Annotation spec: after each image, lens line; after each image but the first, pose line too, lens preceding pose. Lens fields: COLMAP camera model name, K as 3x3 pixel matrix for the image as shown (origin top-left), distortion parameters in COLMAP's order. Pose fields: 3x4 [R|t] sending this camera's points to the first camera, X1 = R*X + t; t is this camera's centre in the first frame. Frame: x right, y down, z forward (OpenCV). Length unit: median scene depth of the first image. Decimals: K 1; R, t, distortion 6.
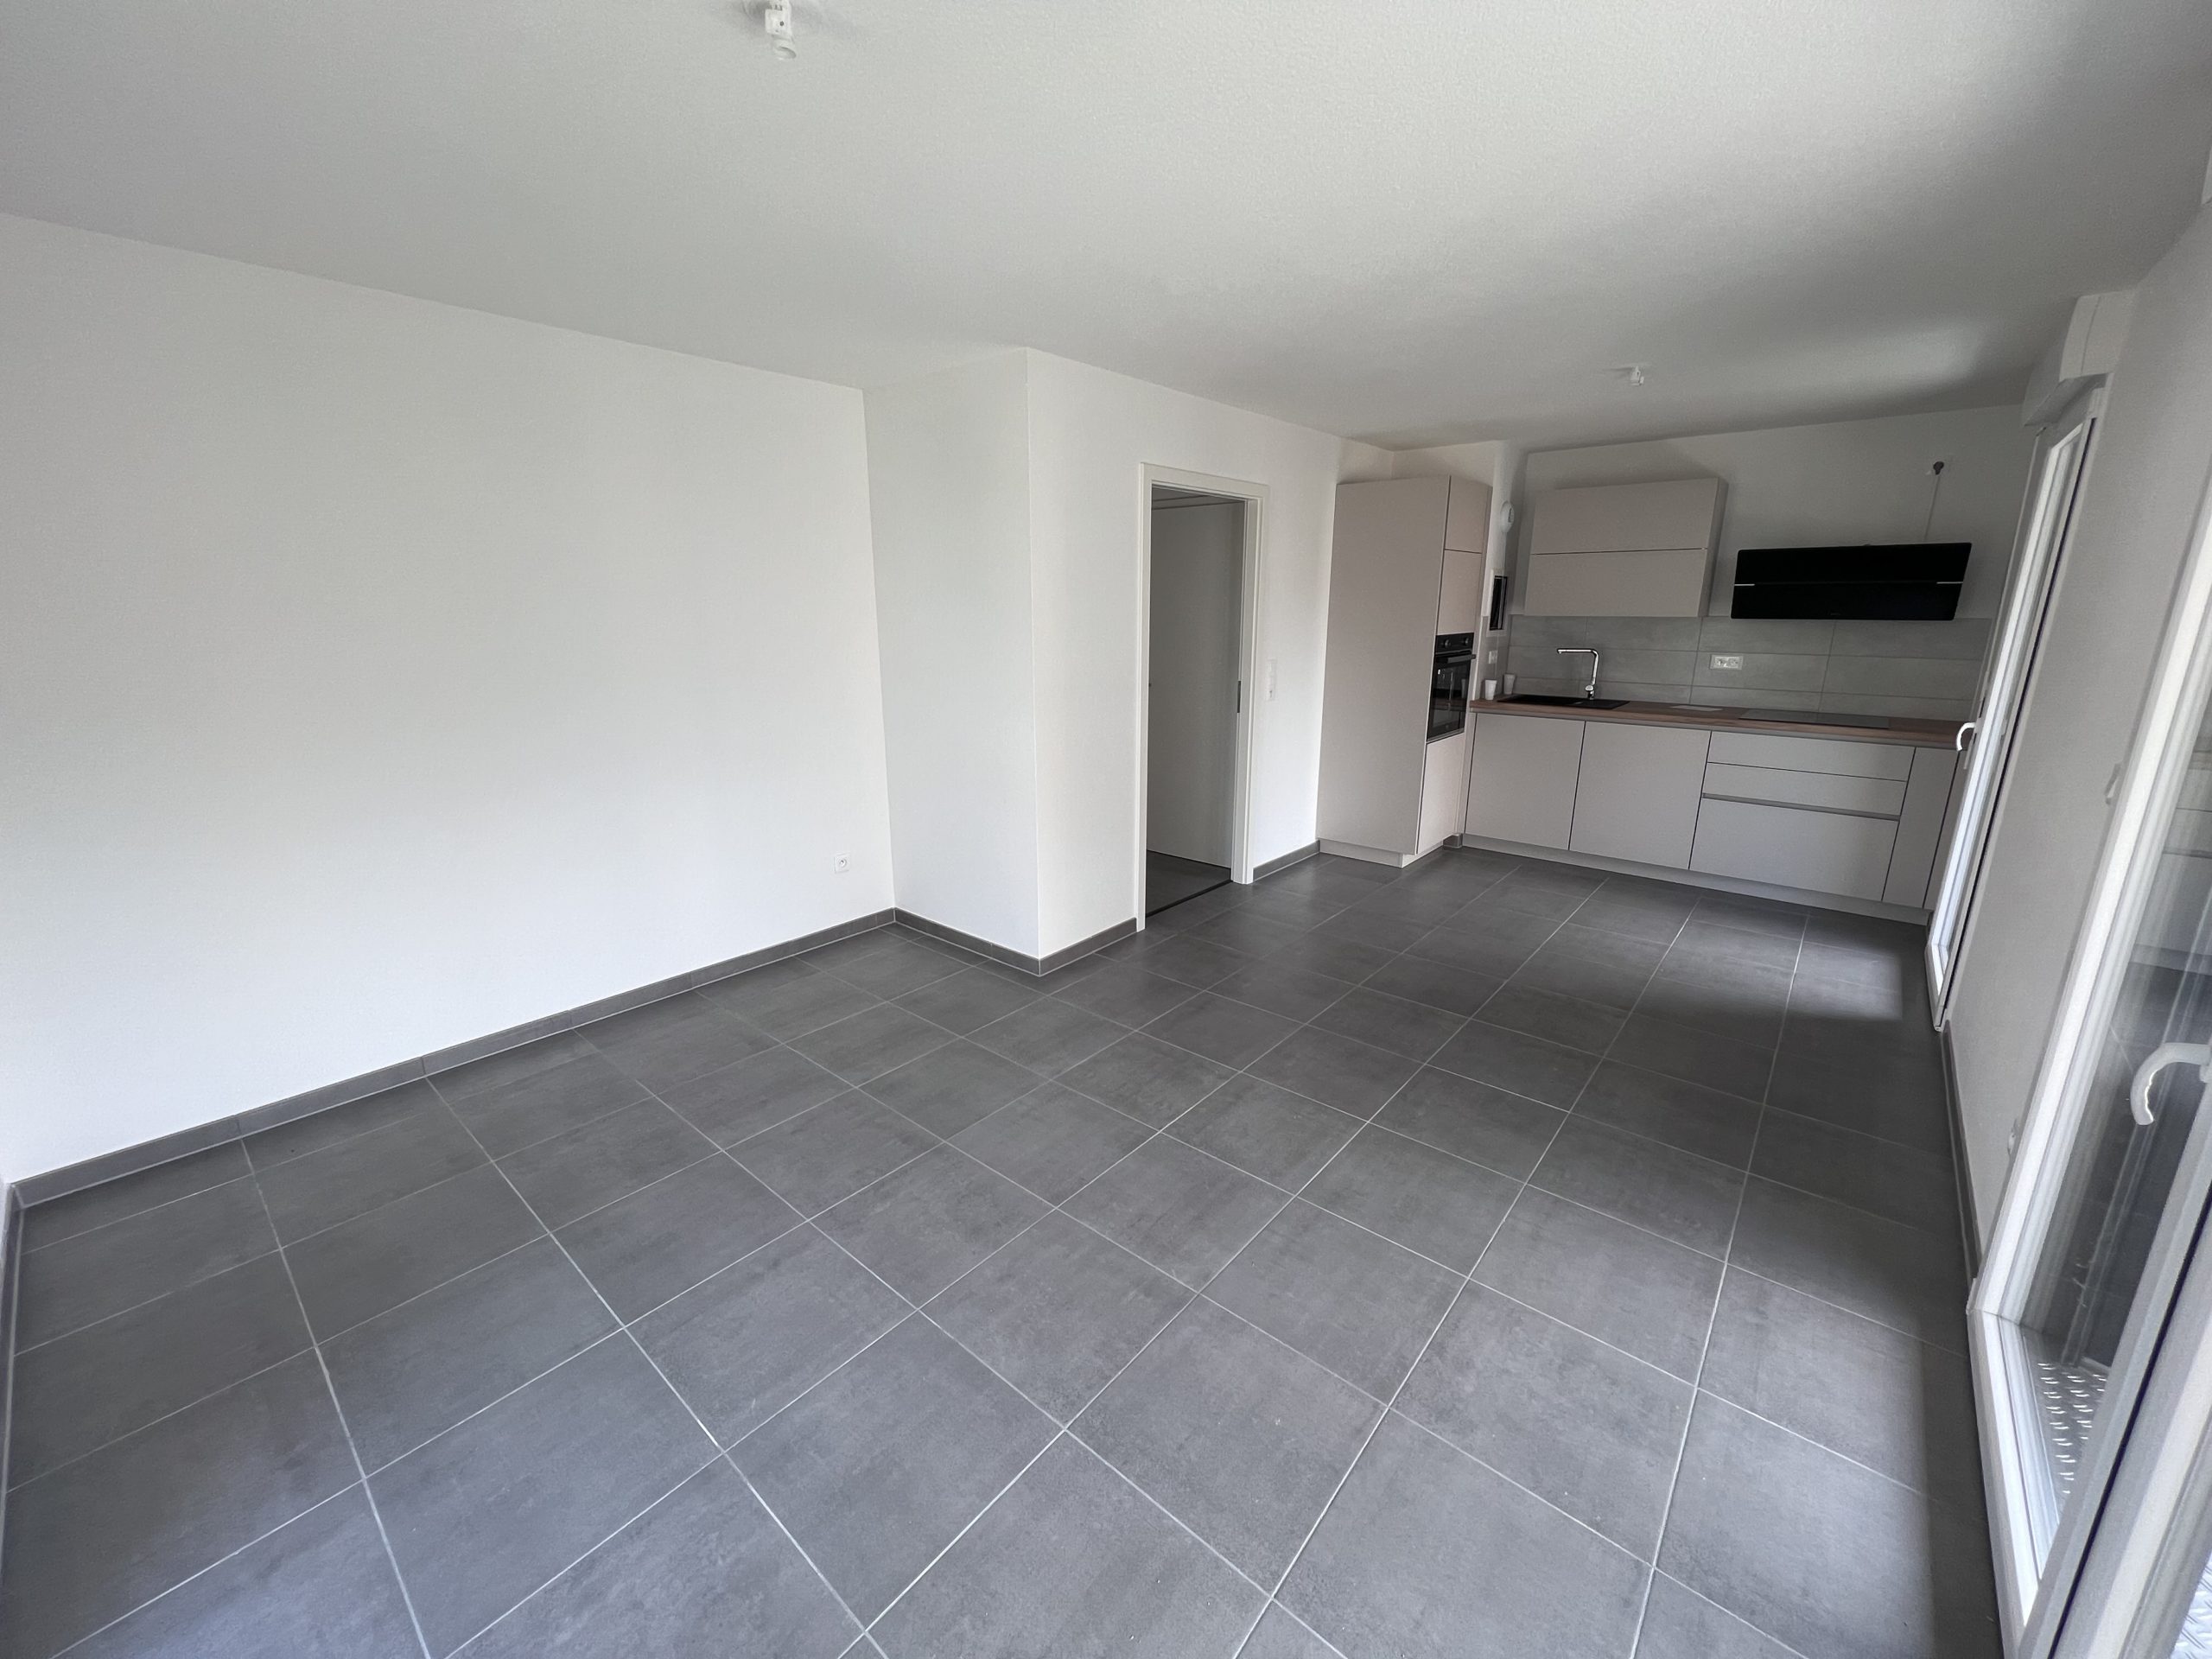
lens RADIAL K [[894.3, 0, 1104.3], [0, 894.3, 815.7], [0, 0, 1]] dist [0.009275, -0.000035]
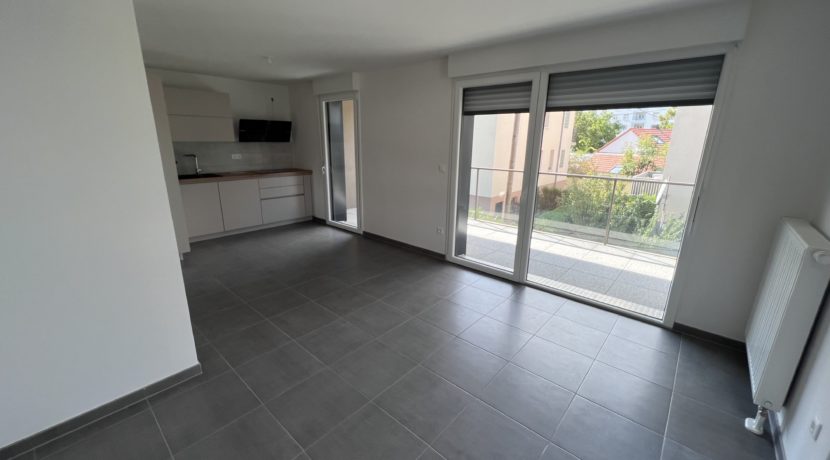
lens RADIAL K [[331.3, 0, 411.5], [0, 331.3, 226.3], [0, 0, 1]] dist [0.000611, 0.000013]
pose [[0.020098, -0.259107, 0.965639, -0.427878], [0.224474, 0.942346, 0.248185, -0.097364], [-0.974273, 0.211773, 0.077102, 0.404867]]
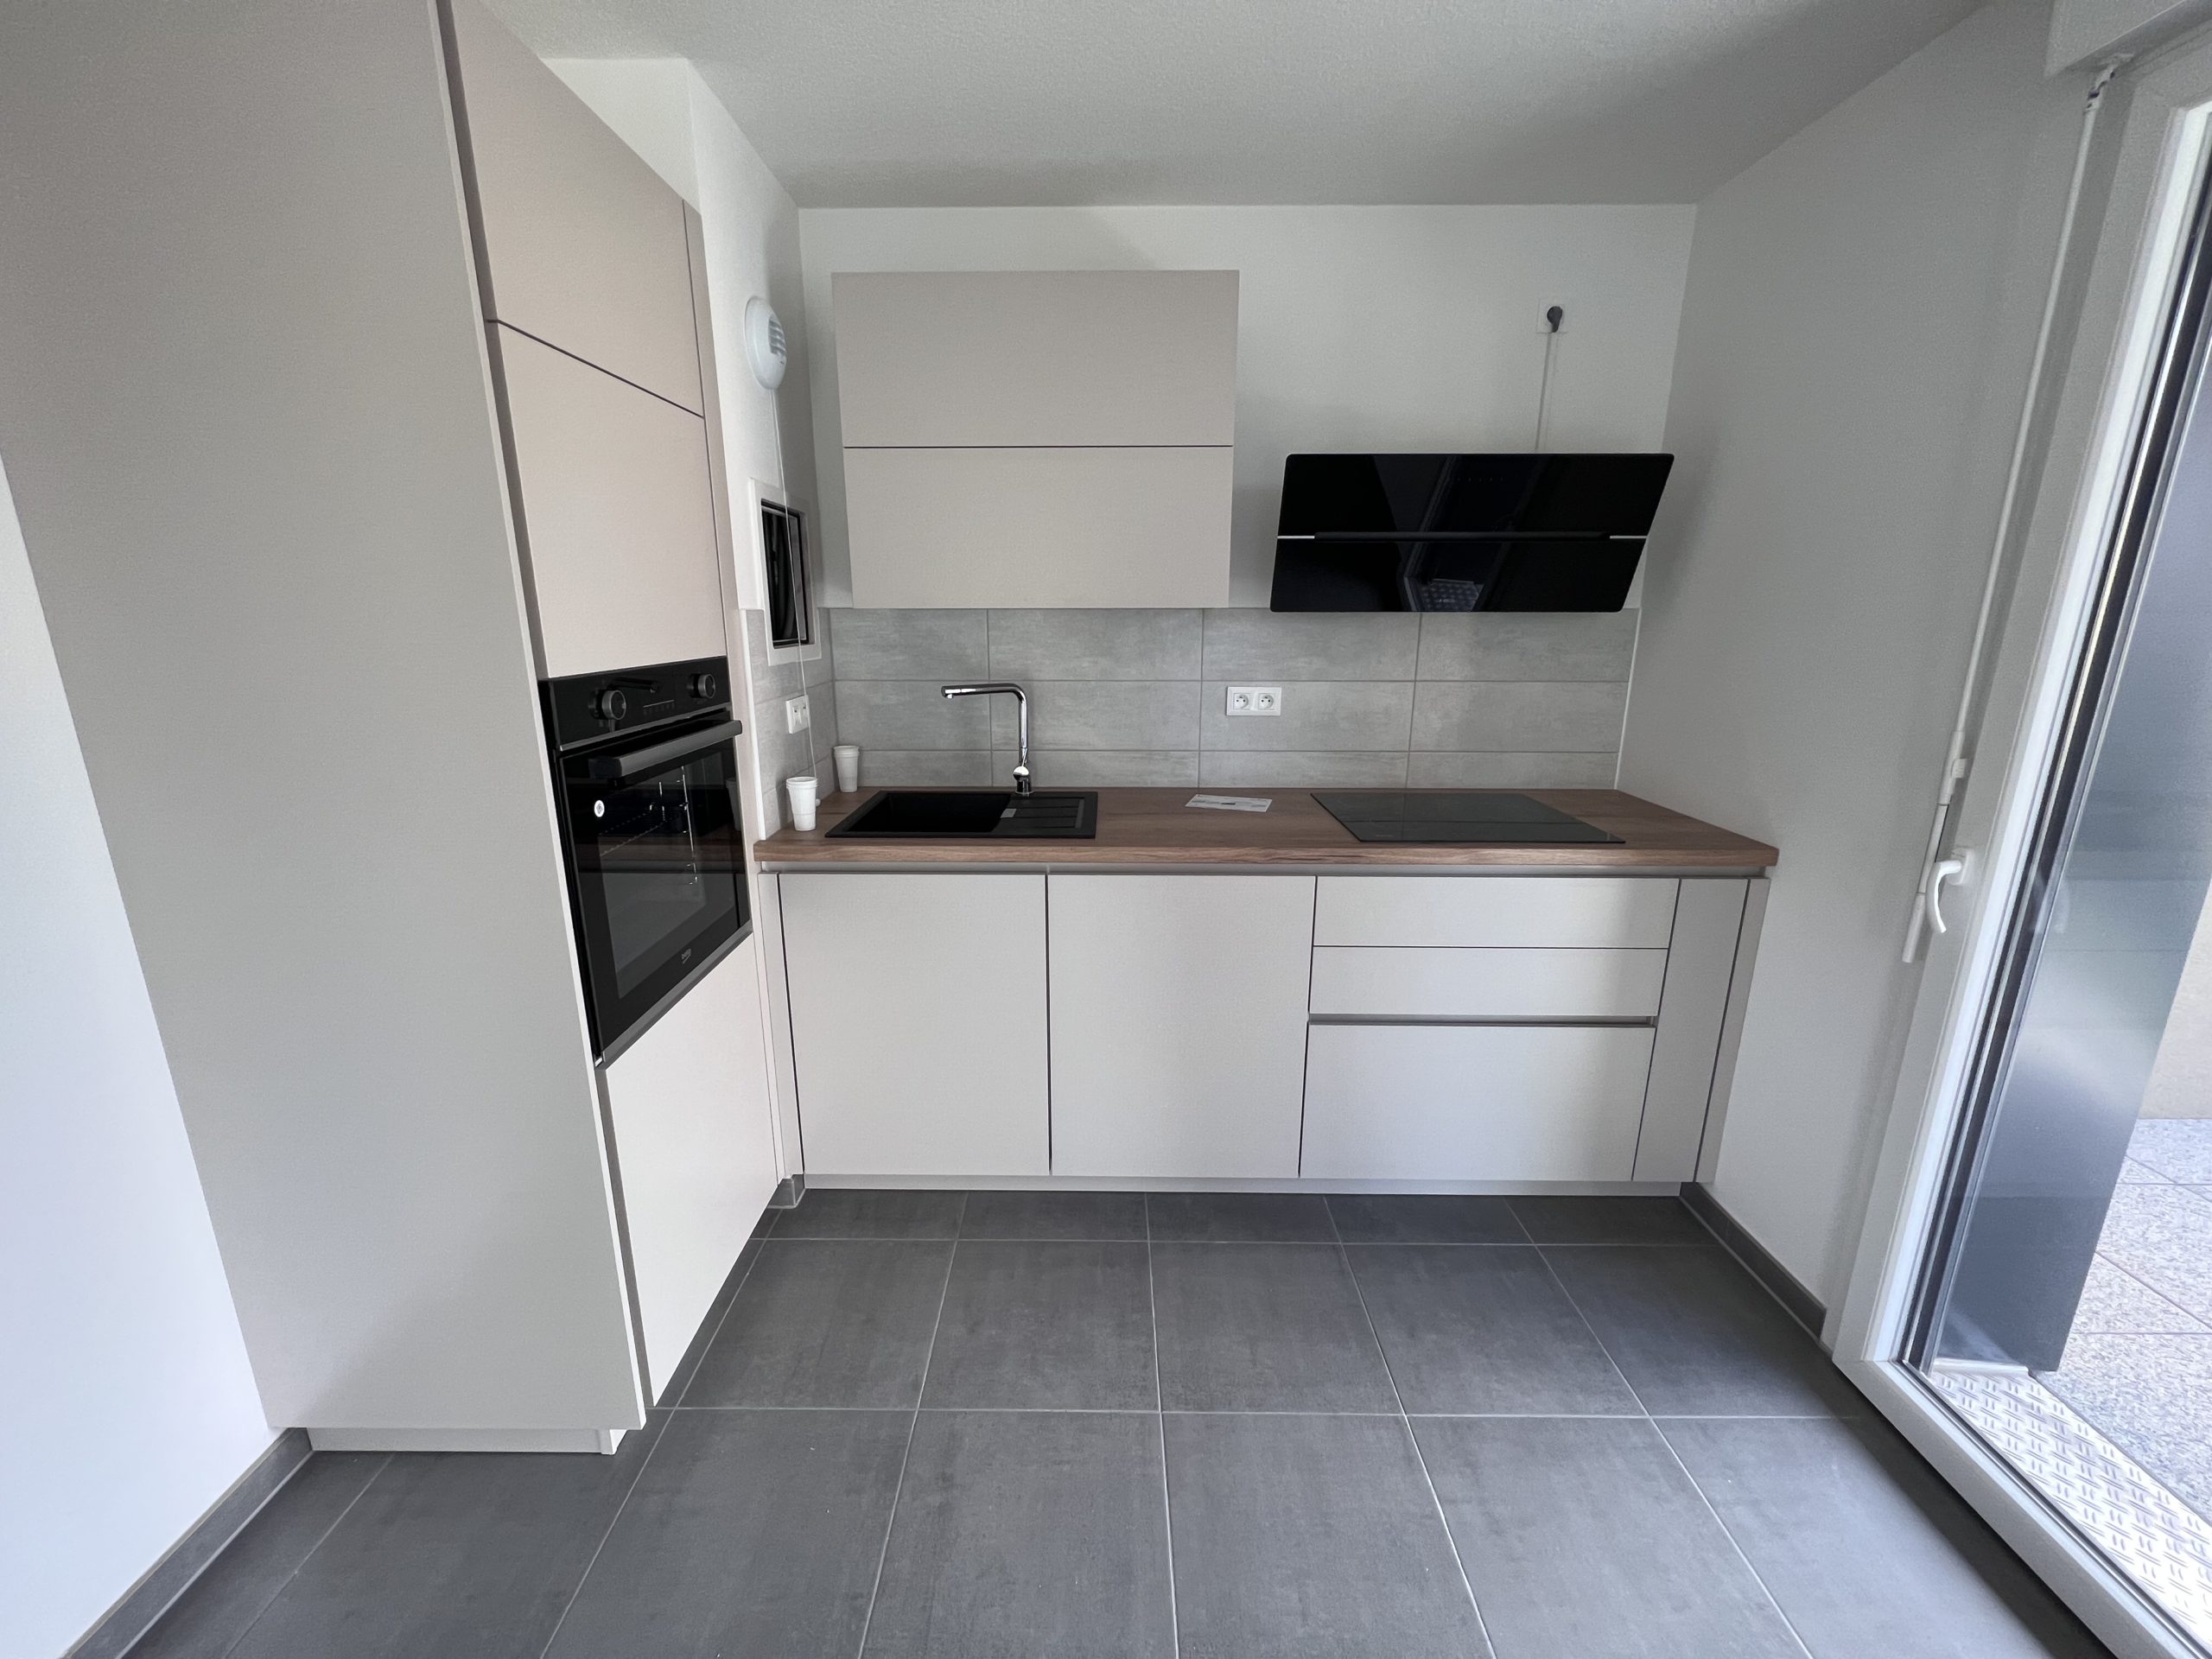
lens RADIAL K [[894.3, 0, 1104.3], [0, 894.3, 815.7], [0, 0, 1]] dist [0.009275, -0.000035]
pose [[0.764791, -0.147686, 0.627123, 0.316843], [0.149982, 0.987442, 0.049634, -0.147719], [-0.626578, 0.056098, 0.777337, 0.685003]]
